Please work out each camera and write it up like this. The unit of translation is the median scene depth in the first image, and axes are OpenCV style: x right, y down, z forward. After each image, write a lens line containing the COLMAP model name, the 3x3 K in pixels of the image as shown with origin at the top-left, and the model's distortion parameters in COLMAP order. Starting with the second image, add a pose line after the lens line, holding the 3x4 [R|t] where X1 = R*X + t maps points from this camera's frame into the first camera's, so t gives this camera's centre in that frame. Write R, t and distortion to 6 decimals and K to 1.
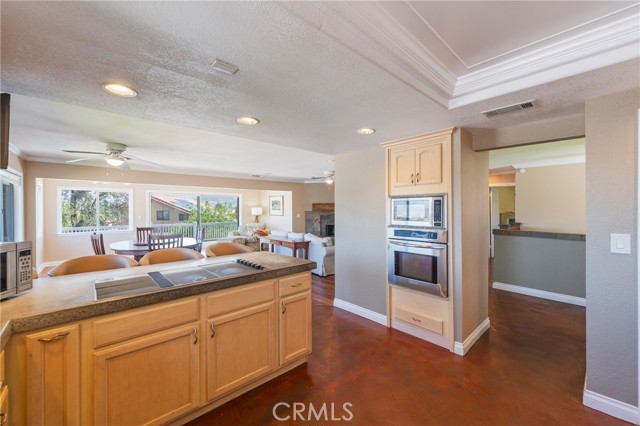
lens RADIAL K [[259.7, 0, 322.7], [0, 259.7, 208.9], [0, 0, 1]] dist [0.000147, -0.001939]
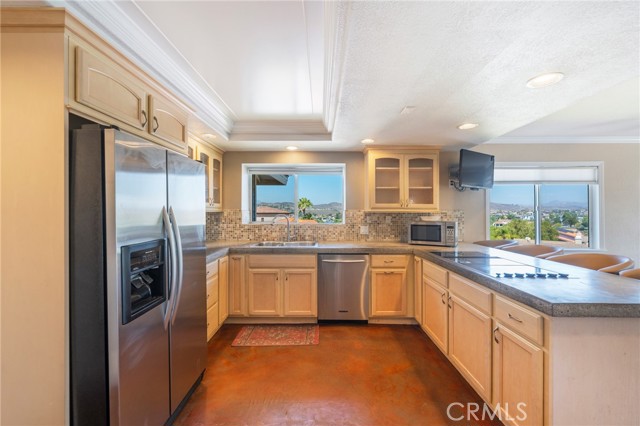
lens RADIAL K [[259.7, 0, 319.0], [0, 259.7, 210.4], [0, 0, 1]] dist [0.000147, -0.001939]
pose [[-0.684900, 0.002587, -0.728632, 0.172751], [0.000118, 0.999994, 0.003440, 0.005366], [0.728637, 0.002270, -0.684896, 0.267266]]
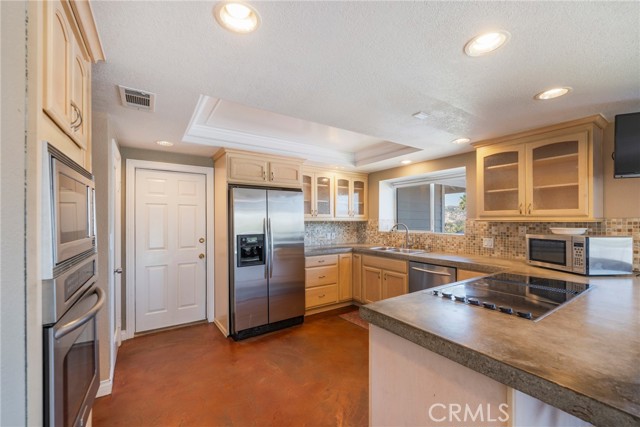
lens RADIAL K [[262.1, 0, 318.9], [0, 262.1, 219.0], [0, 0, 1]] dist [-0.000904, -0.000114]
pose [[-0.987039, 0.005592, 0.160382, -0.008612], [0.004914, 0.999977, -0.004626, 0.006890], [-0.160404, -0.003778, -0.987044, 0.410432]]
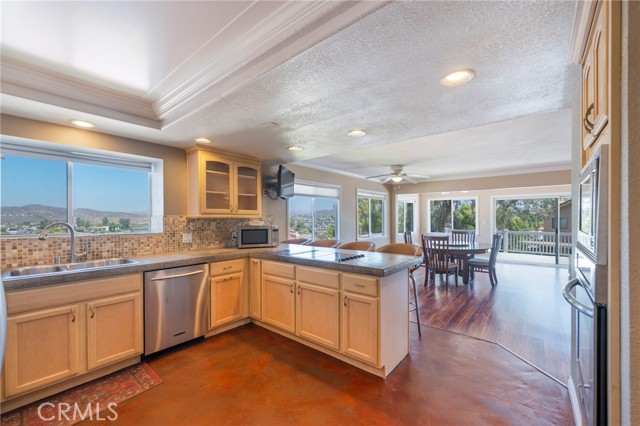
lens RADIAL K [[259.7, 0, 322.7], [0, 259.7, 218.2], [0, 0, 1]] dist [0.000147, -0.001939]
pose [[0.142867, 0.009096, -0.989700, 0.212972], [-0.001742, 0.999959, 0.008939, 0.006121], [0.989740, 0.000447, 0.142877, 0.176622]]
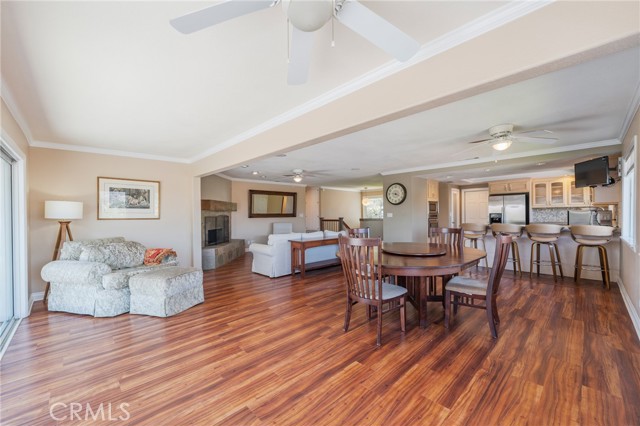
lens RADIAL K [[259.7, 0, 321.1], [0, 259.7, 215.1], [0, 0, 1]] dist [0.000147, -0.001939]
pose [[-0.029303, 0.005128, 0.999557, -0.728402], [0.011346, 0.999924, -0.004797, 0.026892], [-0.999506, 0.011200, -0.029359, 0.705951]]
